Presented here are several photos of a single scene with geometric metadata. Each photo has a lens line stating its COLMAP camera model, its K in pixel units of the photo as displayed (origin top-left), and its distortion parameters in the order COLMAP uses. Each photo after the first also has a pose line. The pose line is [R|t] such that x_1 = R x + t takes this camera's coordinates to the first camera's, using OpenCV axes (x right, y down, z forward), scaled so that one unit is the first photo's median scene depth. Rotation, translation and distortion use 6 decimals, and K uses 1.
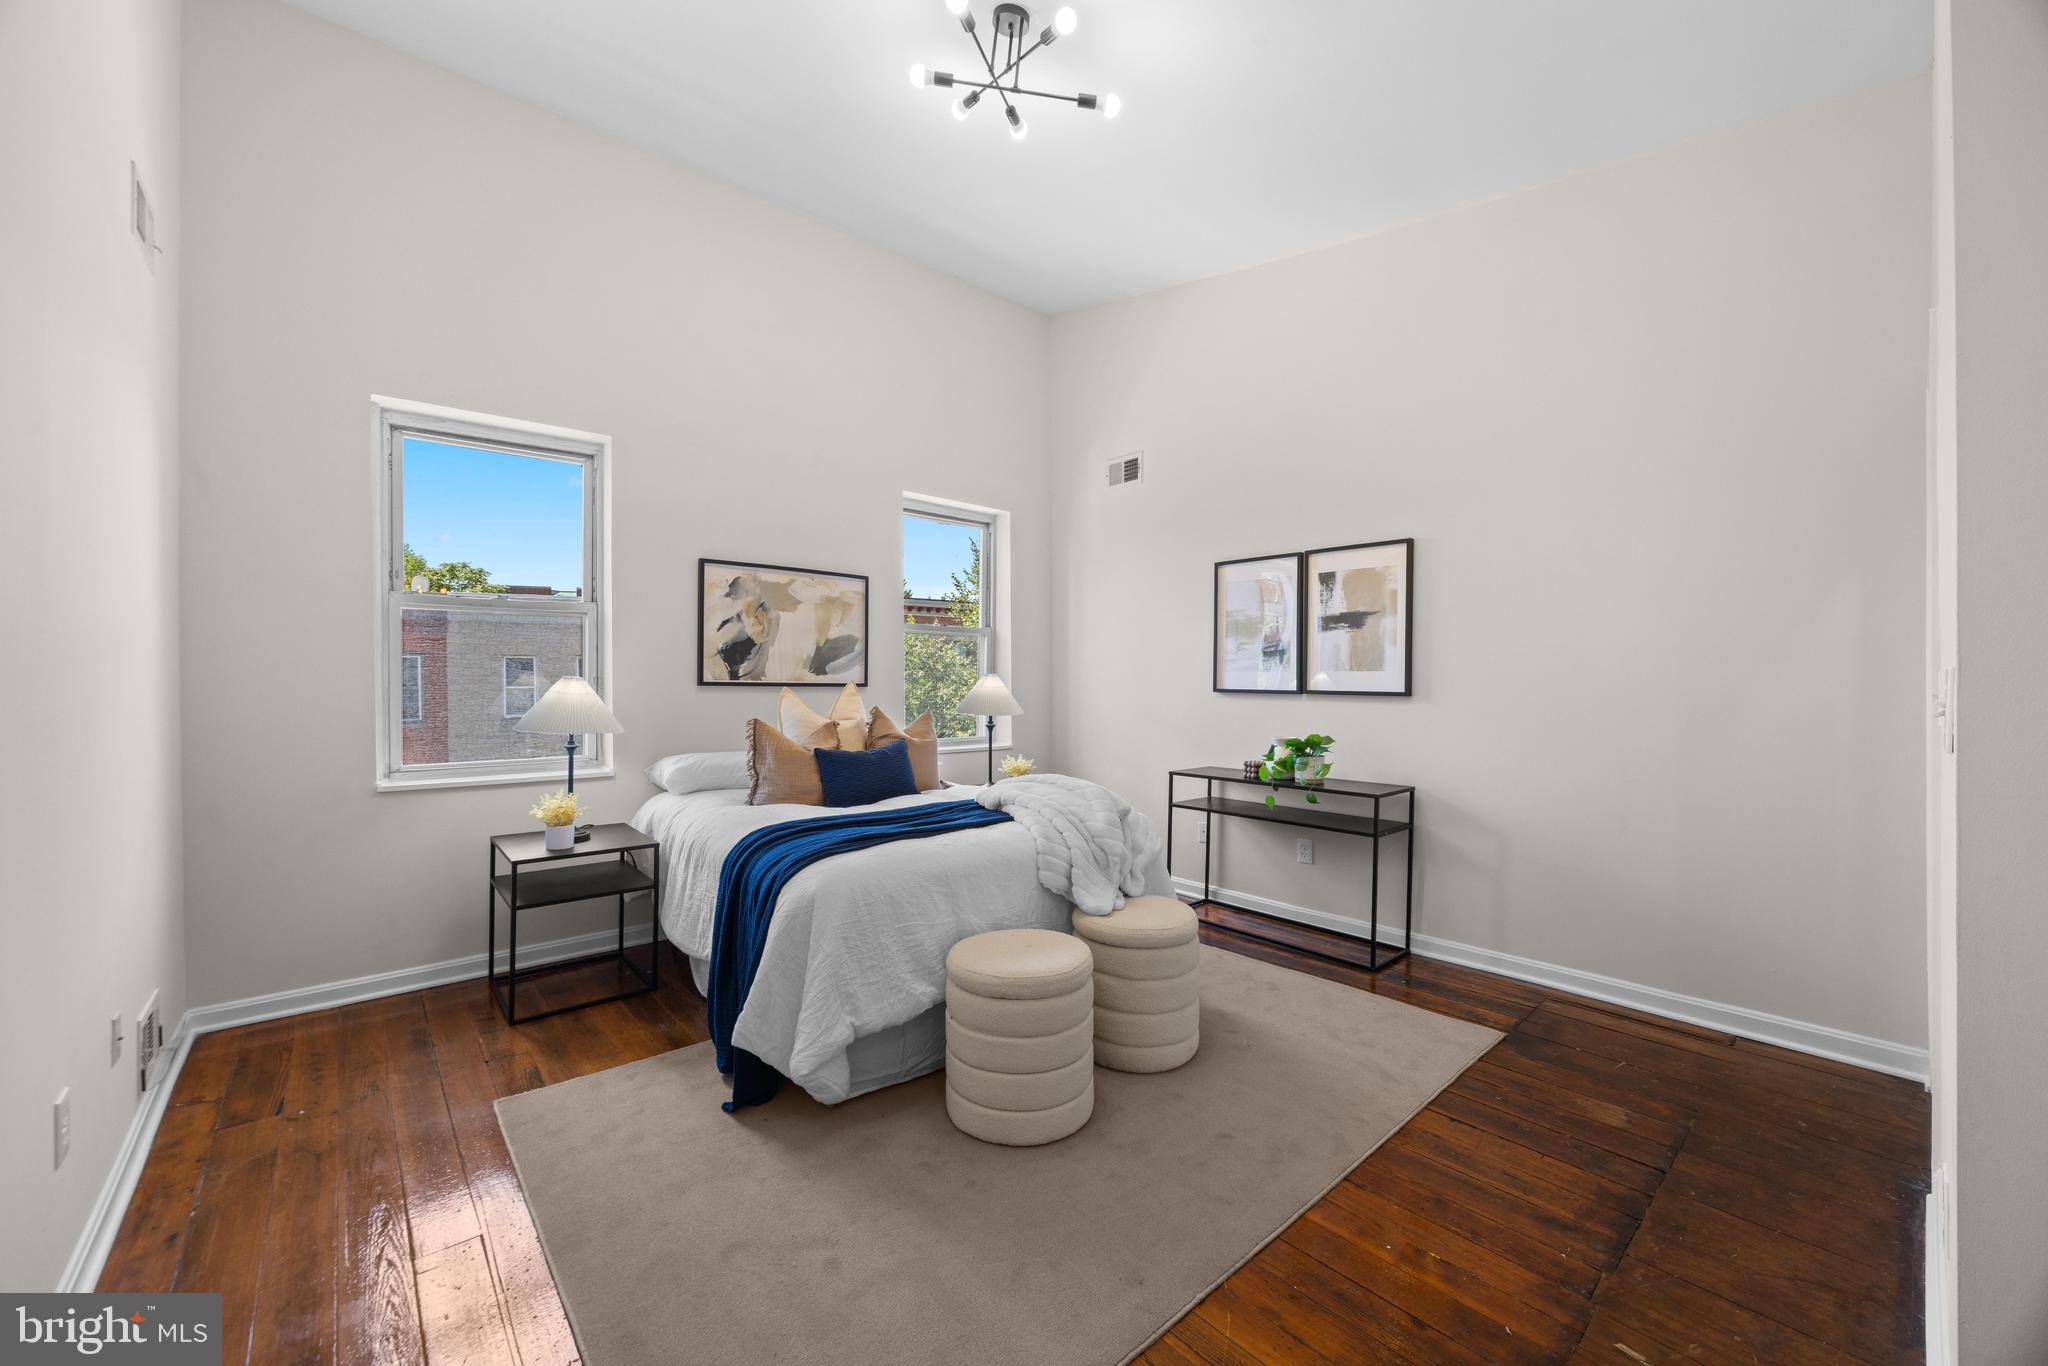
lens RADIAL K [[788.2, 0, 1024.0], [0, 788.2, 683.0], [0, 0, 1]] dist [-0.007927, 0.000075]
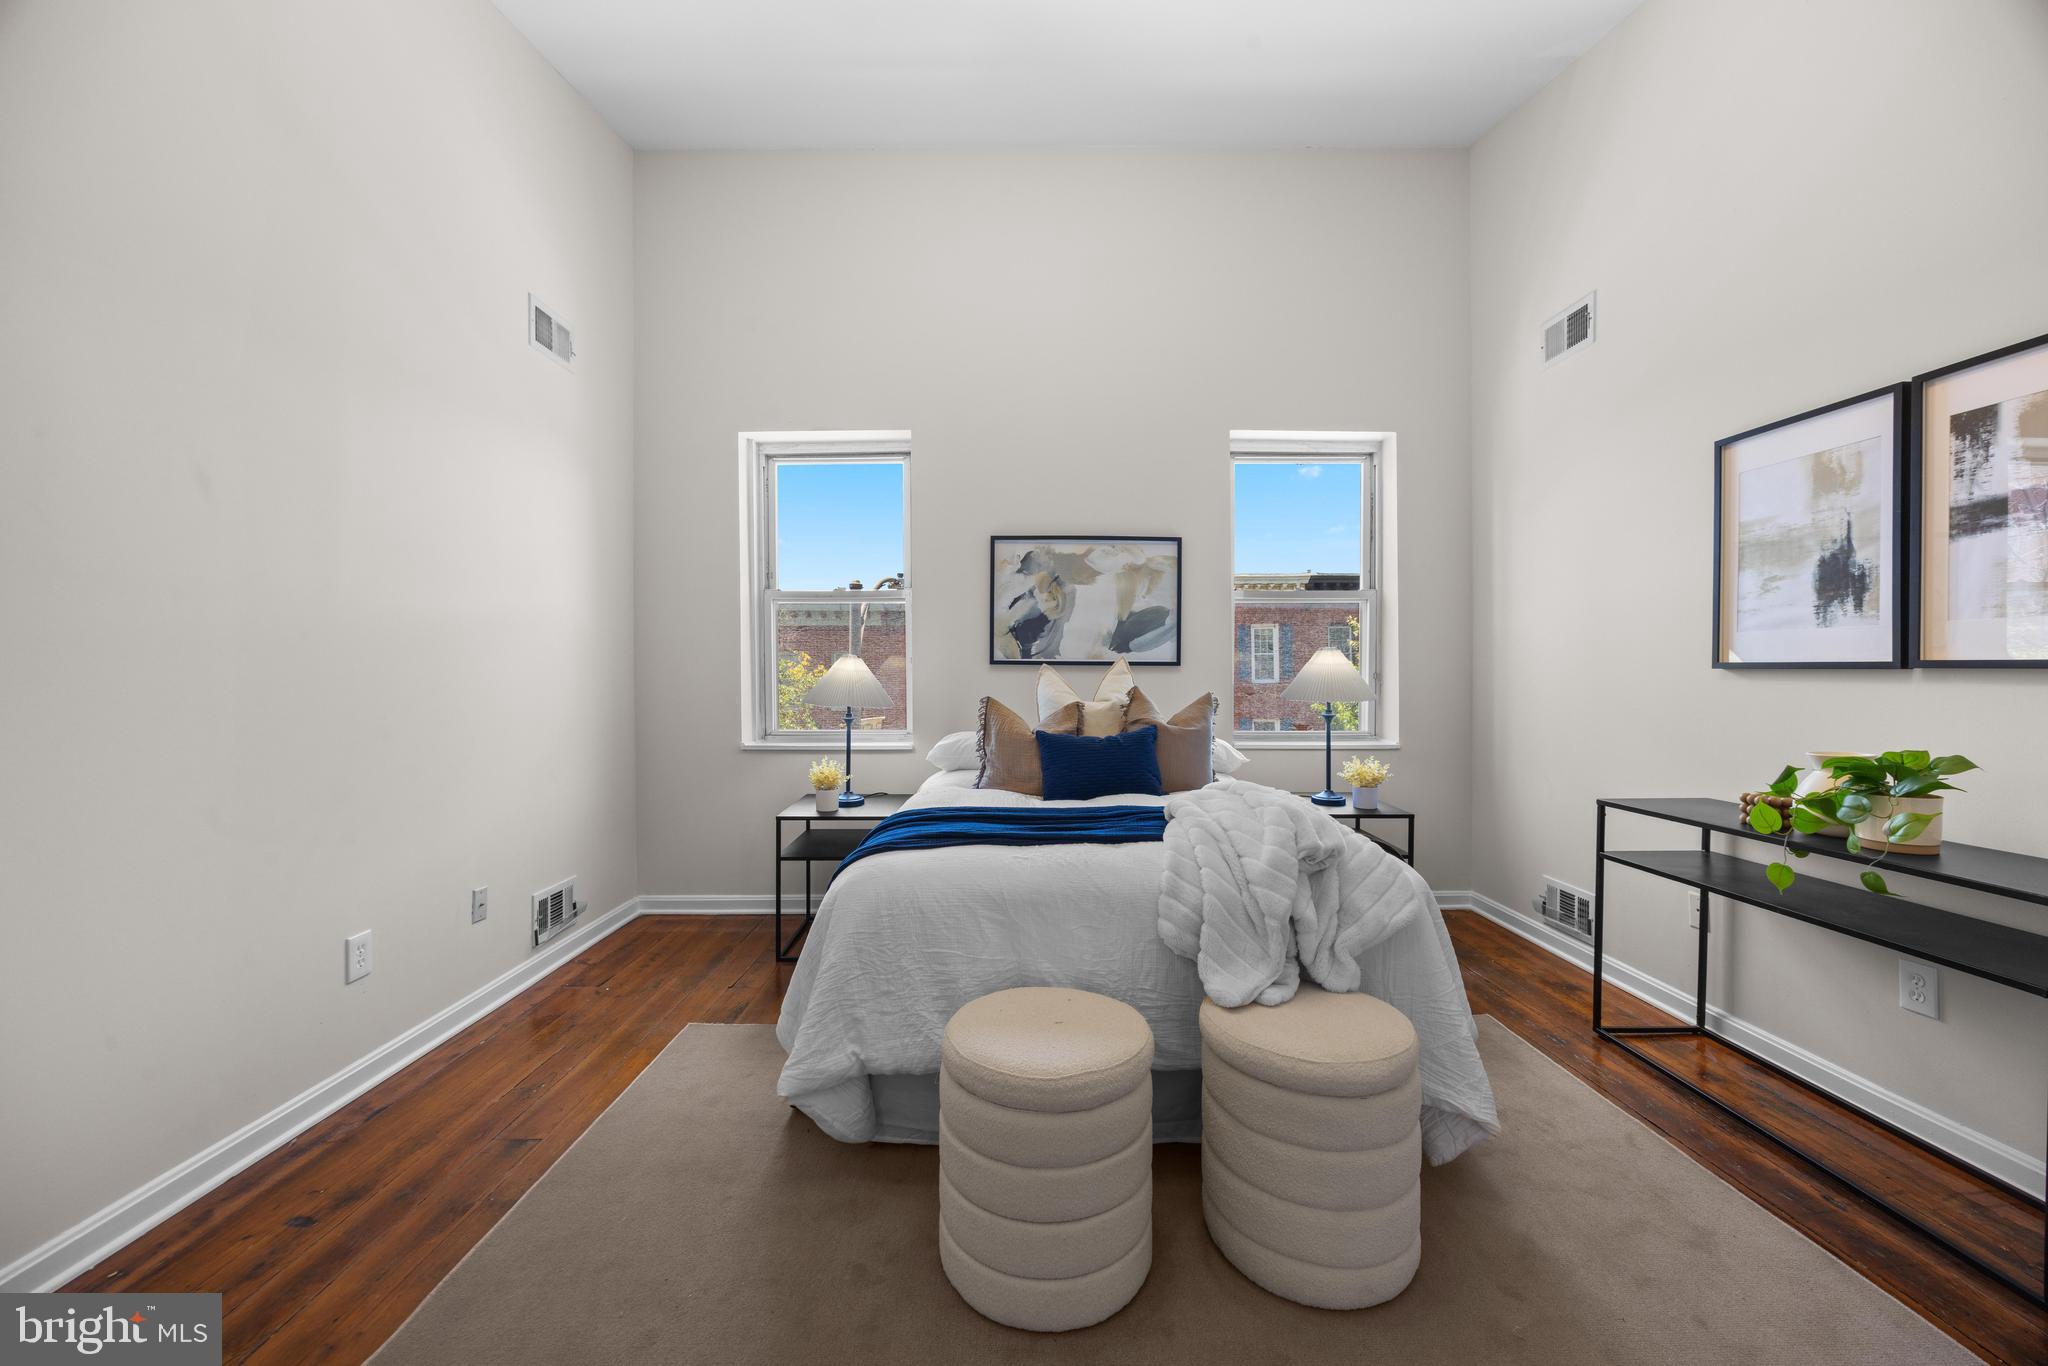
lens RADIAL K [[777.6, 0, 1023.8], [0, 777.6, 676.2], [0, 0, 1]] dist [-0.007926, 0.000143]
pose [[0.756446, -0.001772, -0.654054, 0.254540], [0.001267, 0.999998, -0.001244, 0.019090], [0.654055, 0.000113, 0.756447, 0.278075]]
